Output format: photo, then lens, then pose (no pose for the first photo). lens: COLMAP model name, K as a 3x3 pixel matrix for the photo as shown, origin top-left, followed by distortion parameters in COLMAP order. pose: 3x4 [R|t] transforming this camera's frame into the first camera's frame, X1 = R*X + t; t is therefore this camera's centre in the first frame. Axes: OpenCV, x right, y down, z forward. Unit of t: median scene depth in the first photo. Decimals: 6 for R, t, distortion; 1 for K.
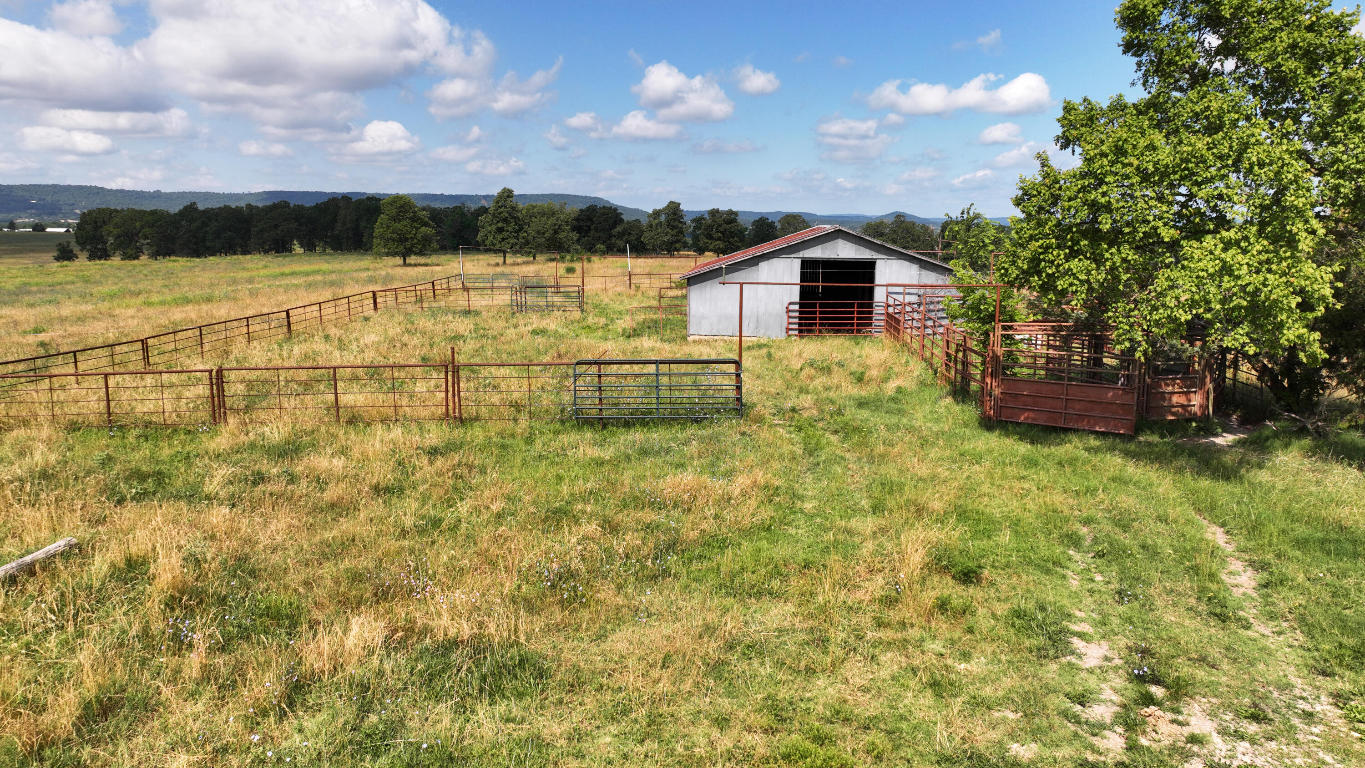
lens RADIAL K [[974.0, 0, 695.6], [0, 974.0, 421.4], [0, 0, 1]] dist [0.022040, -0.003476]
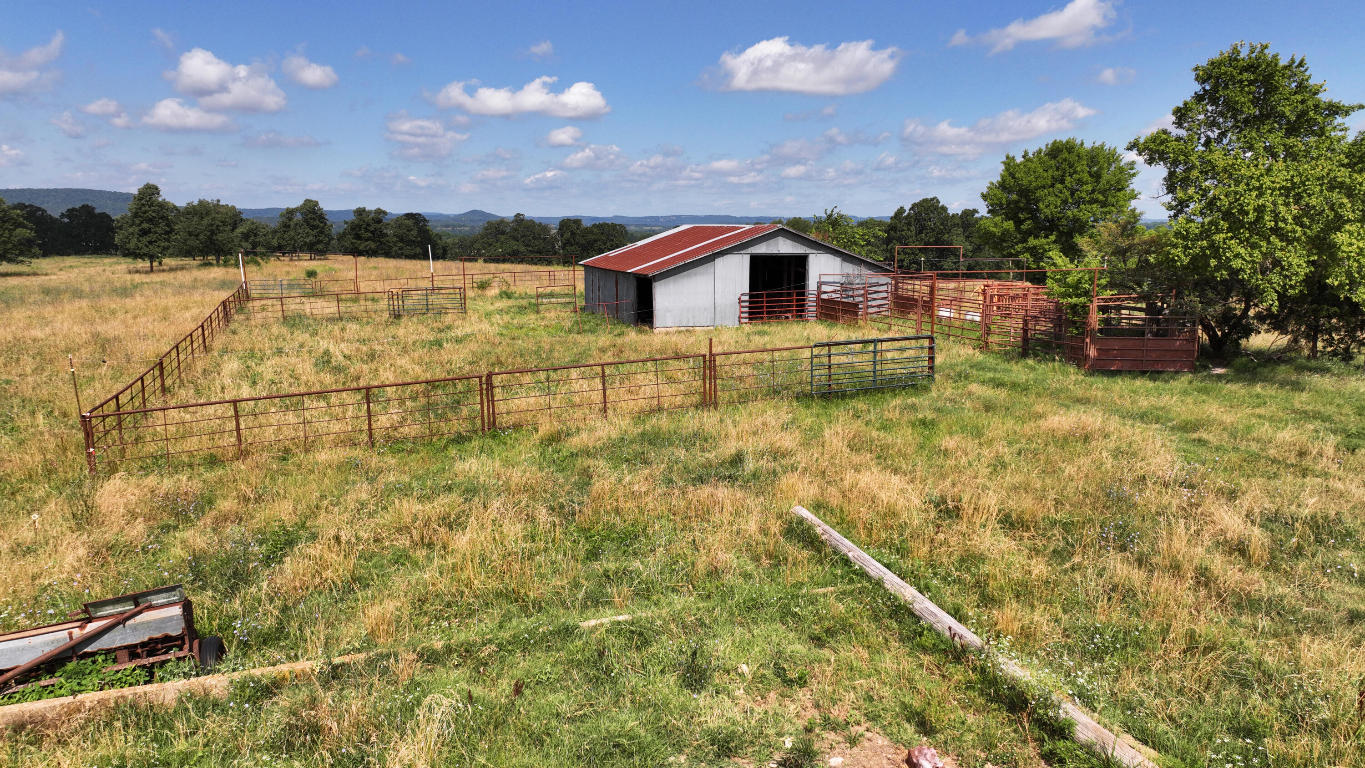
lens RADIAL K [[974.0, 0, 683.1], [0, 974.0, 379.0], [0, 0, 1]] dist [0.022040, -0.003476]
pose [[0.912415, -0.071497, 0.402974, -0.121720], [0.087544, 0.995928, -0.021518, -0.001633], [-0.399794, 0.054911, 0.914959, 0.001129]]
